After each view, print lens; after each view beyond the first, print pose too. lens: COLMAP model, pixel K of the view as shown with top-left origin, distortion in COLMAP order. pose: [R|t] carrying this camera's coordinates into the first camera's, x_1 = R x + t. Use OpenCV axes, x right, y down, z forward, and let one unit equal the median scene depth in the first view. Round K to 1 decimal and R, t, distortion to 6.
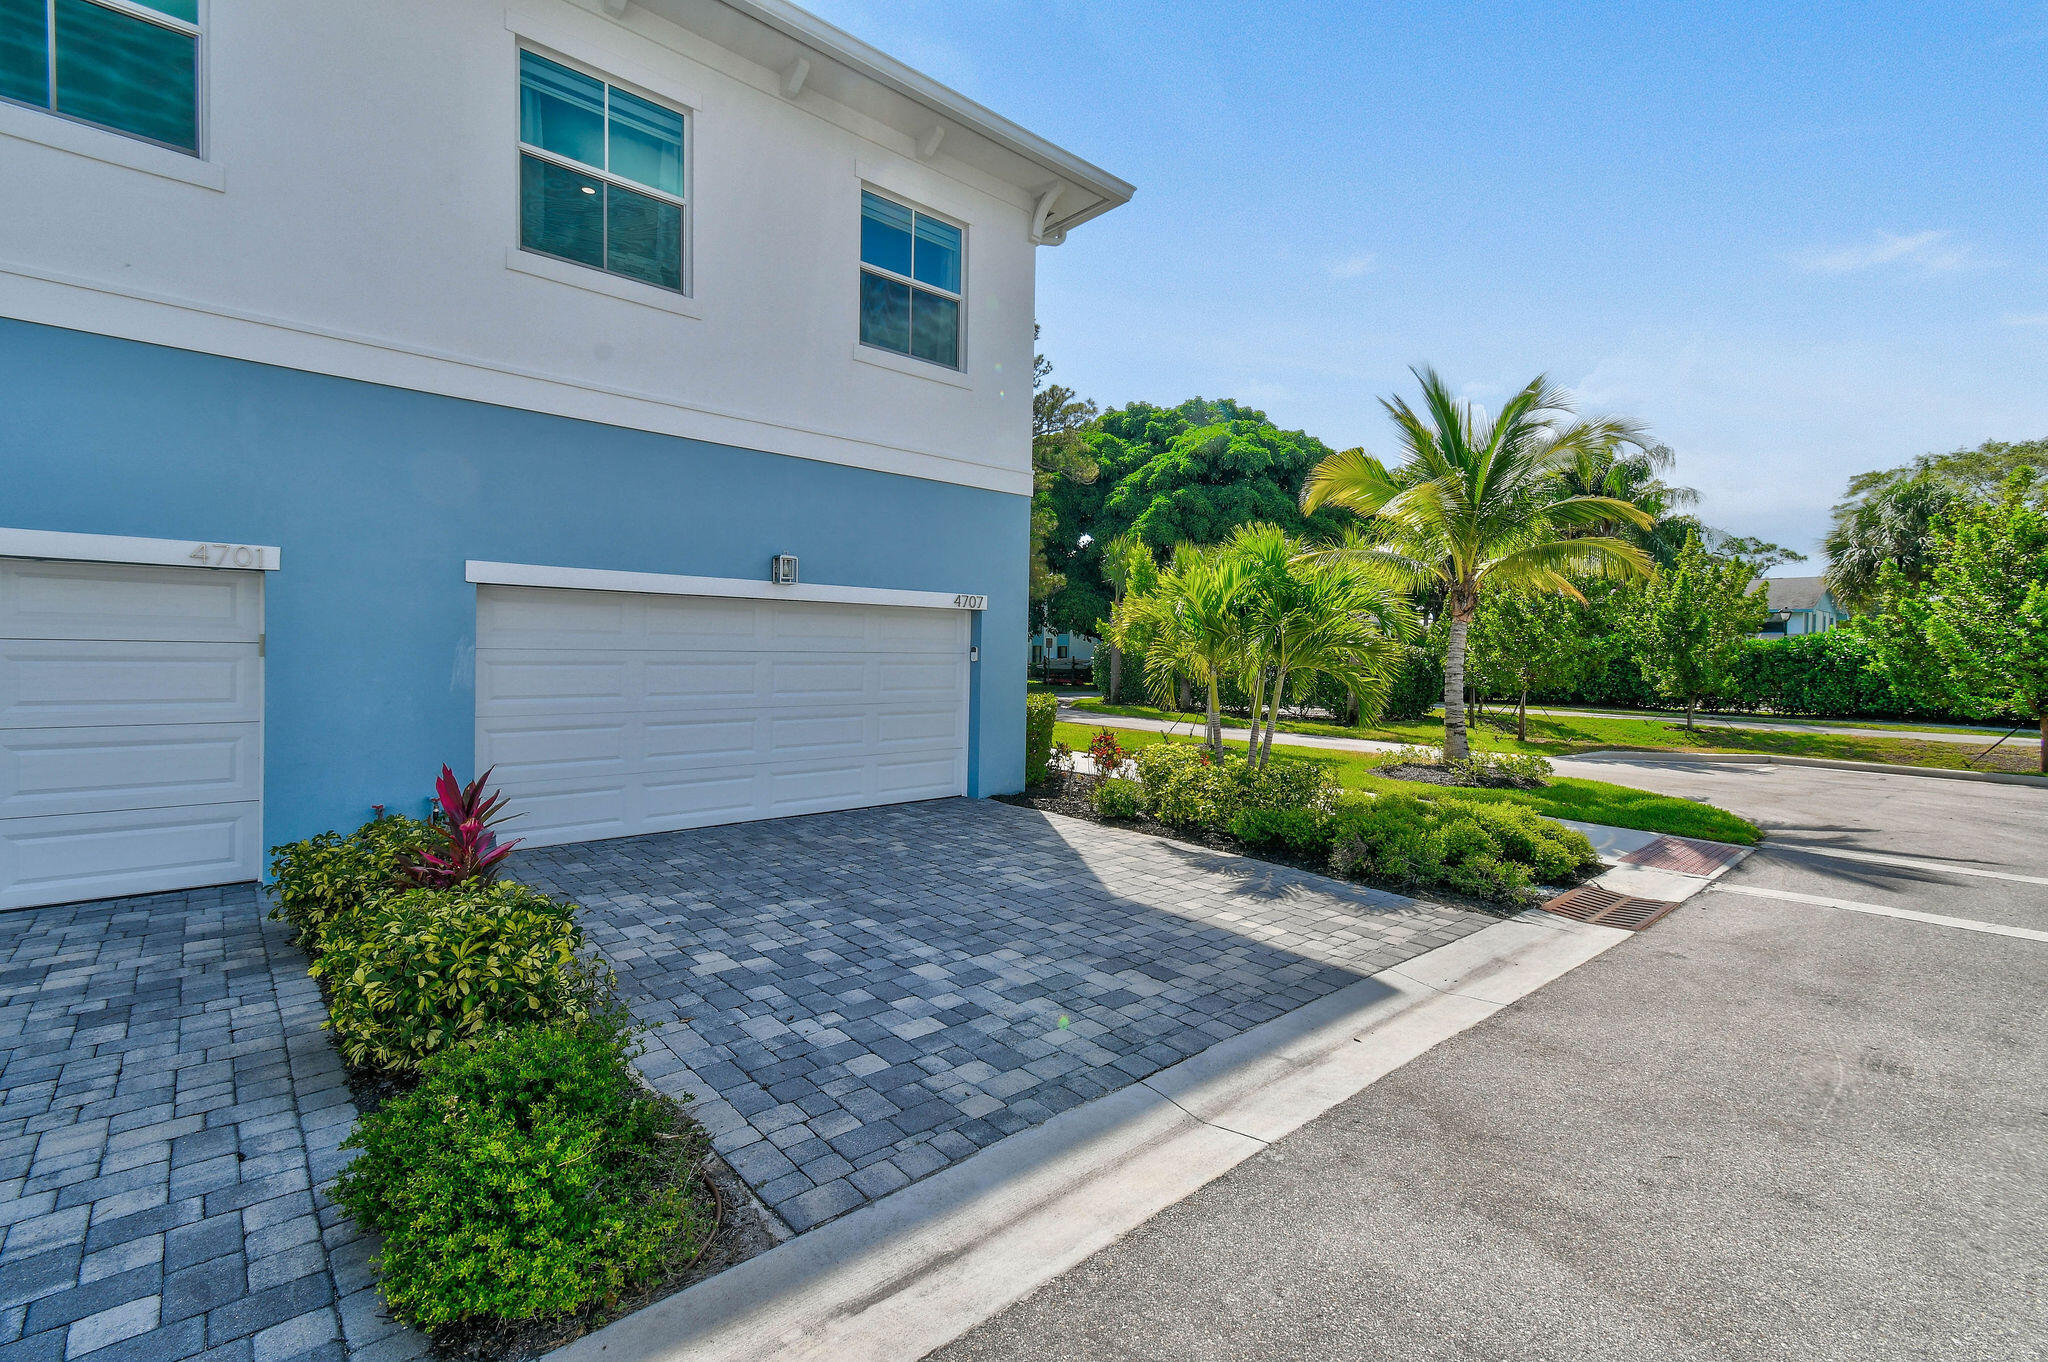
lens RADIAL K [[917.7, 0, 1029.7], [0, 917.7, 663.0], [0, 0, 1]] dist [0.013553, 0.000084]
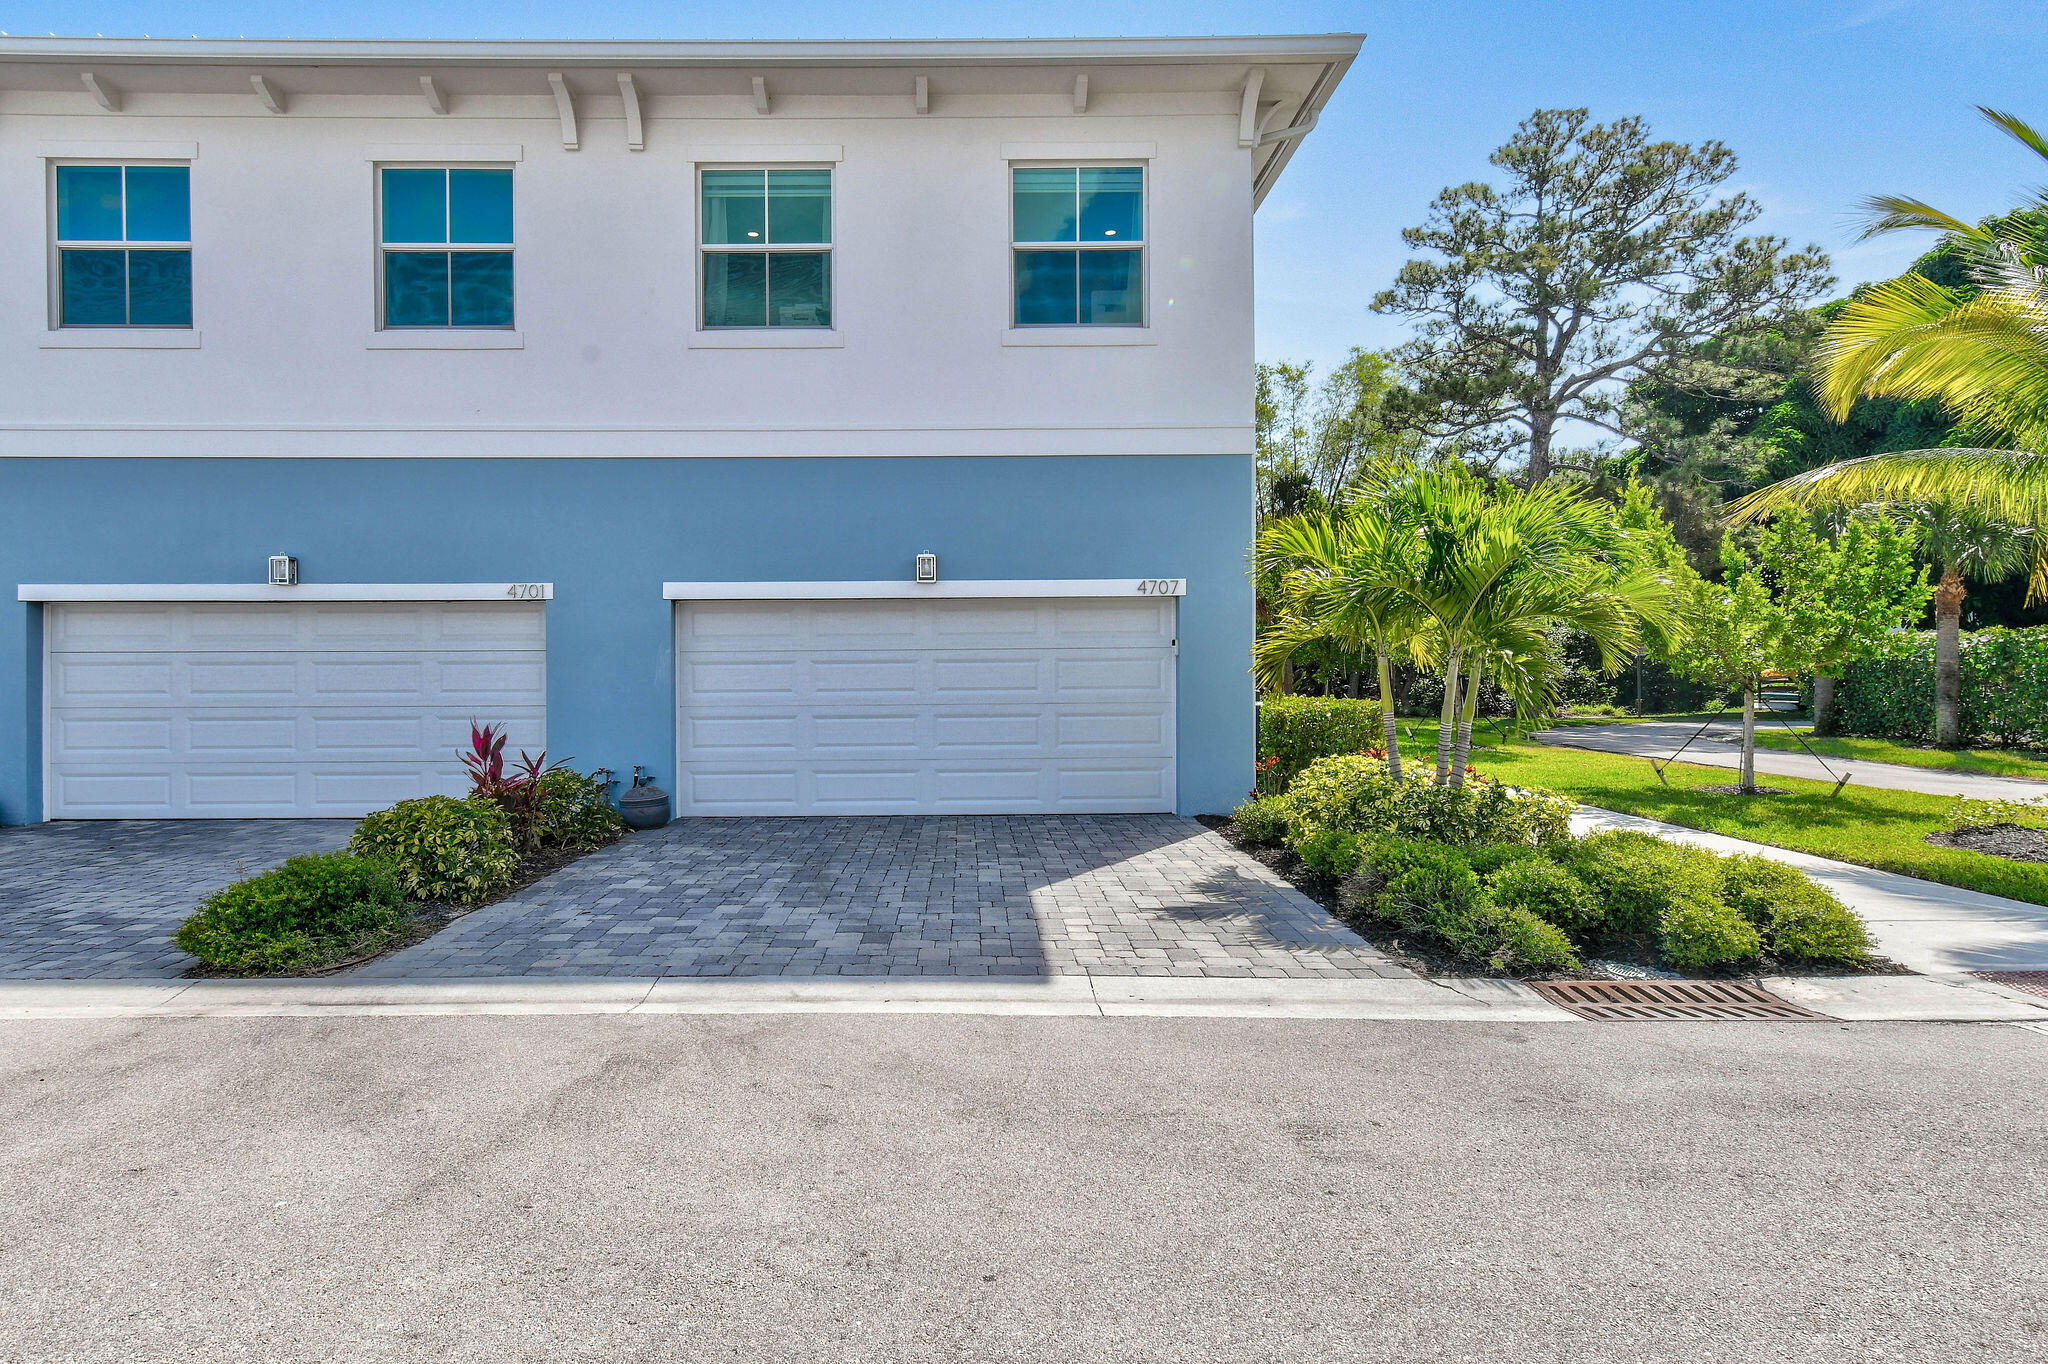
lens RADIAL K [[837.0, 0, 1024.0], [0, 837.0, 638.8], [0, 0, 1]] dist [0.009931, -0.000013]
pose [[0.740651, -0.027451, -0.671328, 0.503372], [0.010218, 0.999510, -0.029598, 0.005171], [0.671812, 0.015062, 0.740569, 0.451905]]
